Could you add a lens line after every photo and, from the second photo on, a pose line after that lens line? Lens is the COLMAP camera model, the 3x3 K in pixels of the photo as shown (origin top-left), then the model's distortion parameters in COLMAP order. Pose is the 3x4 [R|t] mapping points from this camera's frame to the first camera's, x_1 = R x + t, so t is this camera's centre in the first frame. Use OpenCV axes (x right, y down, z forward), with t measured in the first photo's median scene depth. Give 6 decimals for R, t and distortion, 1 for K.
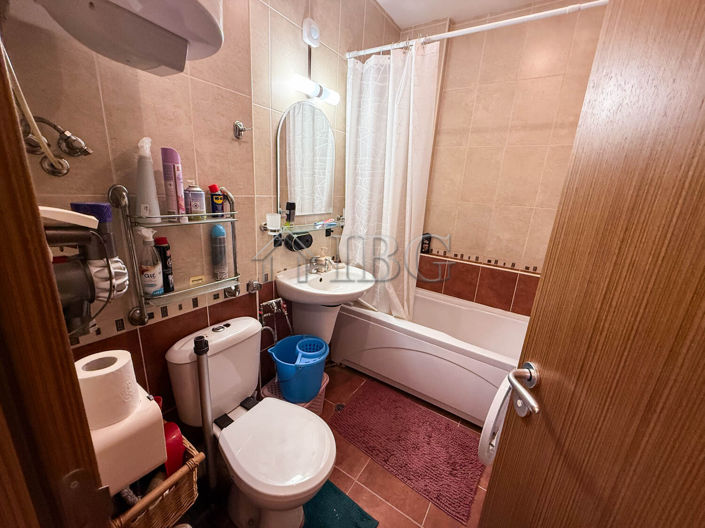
lens RADIAL K [[281.5, 0, 351.6], [0, 281.5, 263.4], [0, 0, 1]] dist [-0.000478, 0.000076]
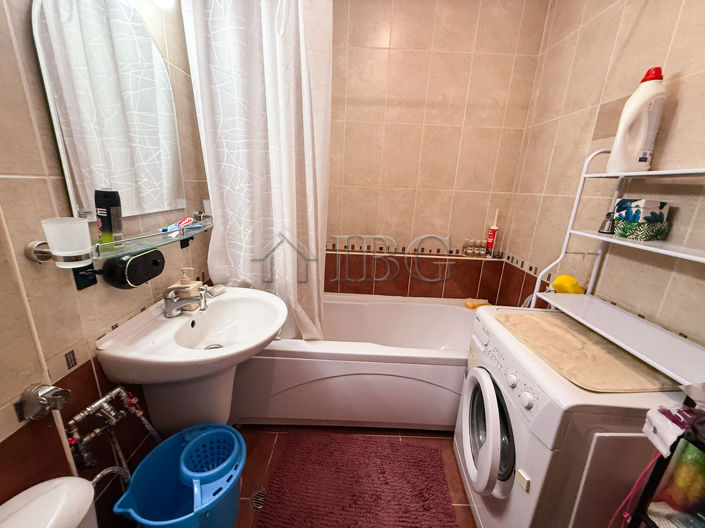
lens RADIAL K [[281.5, 0, 351.6], [0, 281.5, 263.4], [0, 0, 1]] dist [-0.000478, 0.000076]
pose [[0.830198, -0.173753, 0.529700, -0.128032], [0.155215, 0.984659, 0.079723, -0.063136], [-0.535425, 0.016032, 0.844430, 0.339790]]
